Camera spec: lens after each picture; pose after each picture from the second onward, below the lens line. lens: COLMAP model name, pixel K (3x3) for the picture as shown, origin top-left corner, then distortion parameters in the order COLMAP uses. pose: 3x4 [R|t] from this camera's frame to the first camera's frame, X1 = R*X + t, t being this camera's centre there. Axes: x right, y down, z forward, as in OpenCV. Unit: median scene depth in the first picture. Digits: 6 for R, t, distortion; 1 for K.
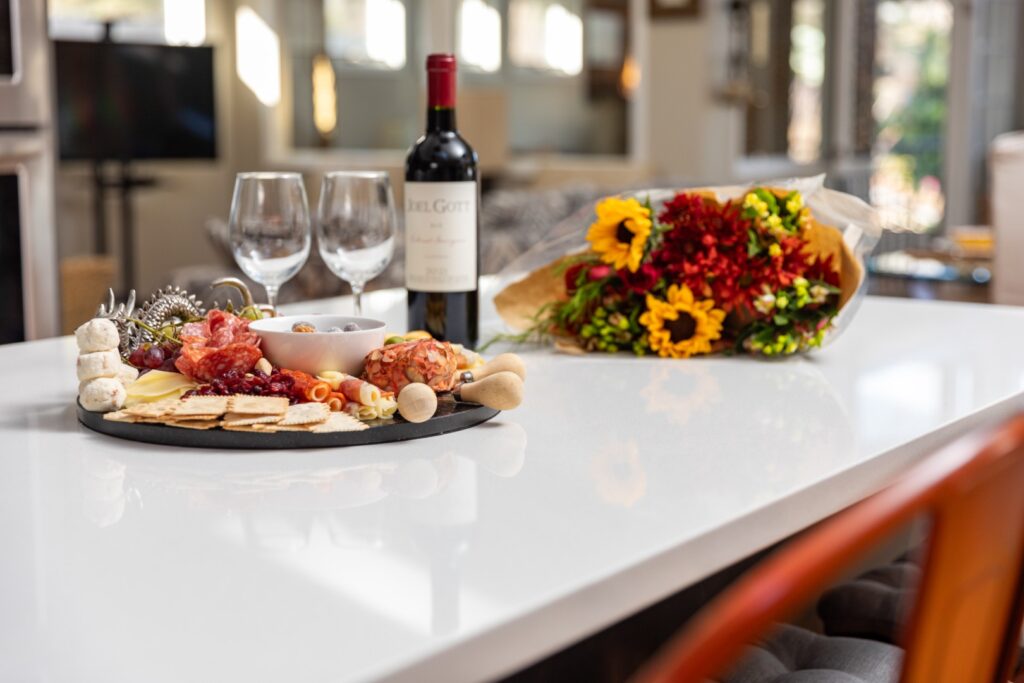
lens RADIAL K [[1779.6, 0, 512.0], [0, 1779.6, 341.5], [0, 0, 1]] dist [0.310568, 0.014636]
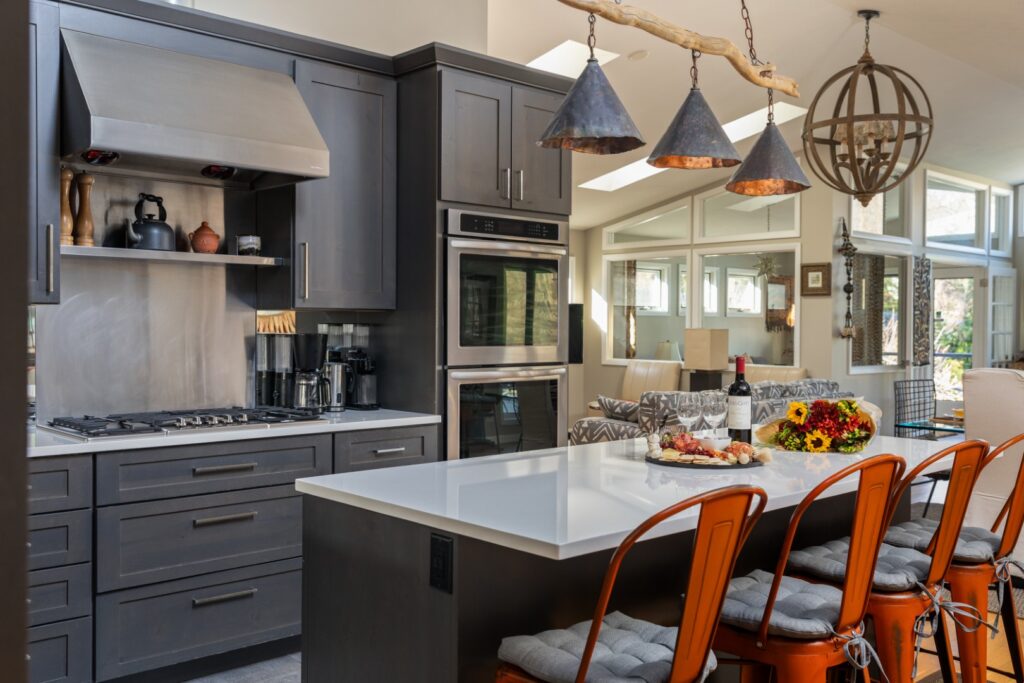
lens RADIAL K [[986.9, 0, 512.0], [0, 986.9, 341.5], [0, 0, 1]] dist [0.037723, 0.001607]
pose [[0.978278, 0.009197, -0.207093, -0.073939], [-0.033016, 0.993175, -0.111859, 0.028146], [0.204651, 0.116266, 0.971905, -0.851290]]
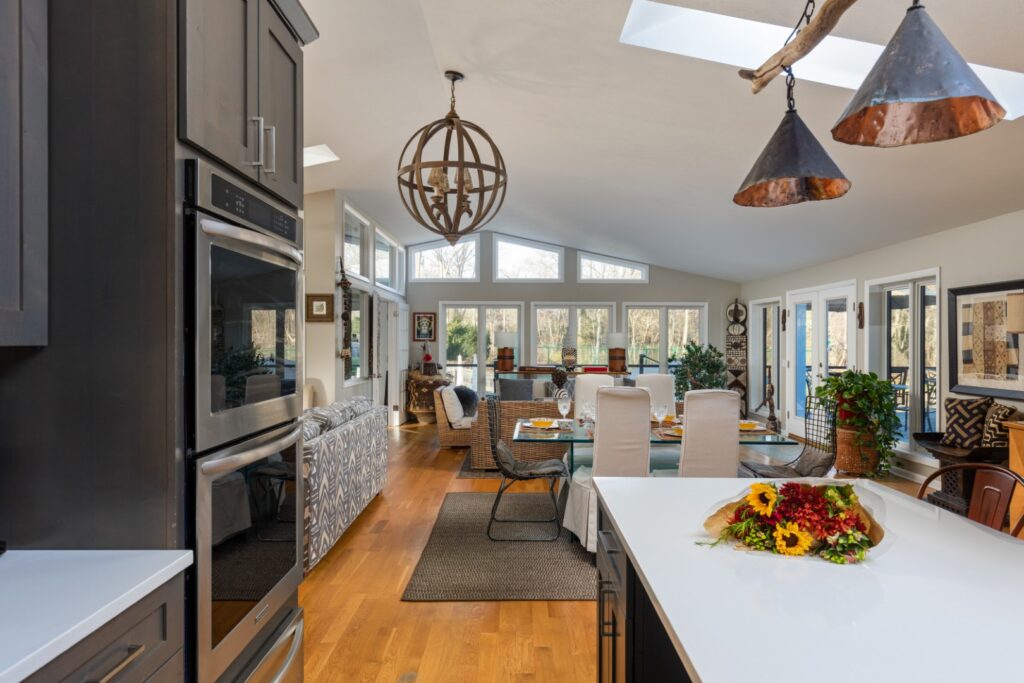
lens RADIAL K [[742.9, 0, 512.0], [0, 742.9, 341.5], [0, 0, 1]] dist [-0.001828, 0.000065]
pose [[0.899565, 0.030763, 0.435702, -0.683804], [0.028247, 0.991331, -0.128314, -0.152527], [-0.435872, 0.127735, 0.890898, 0.225783]]
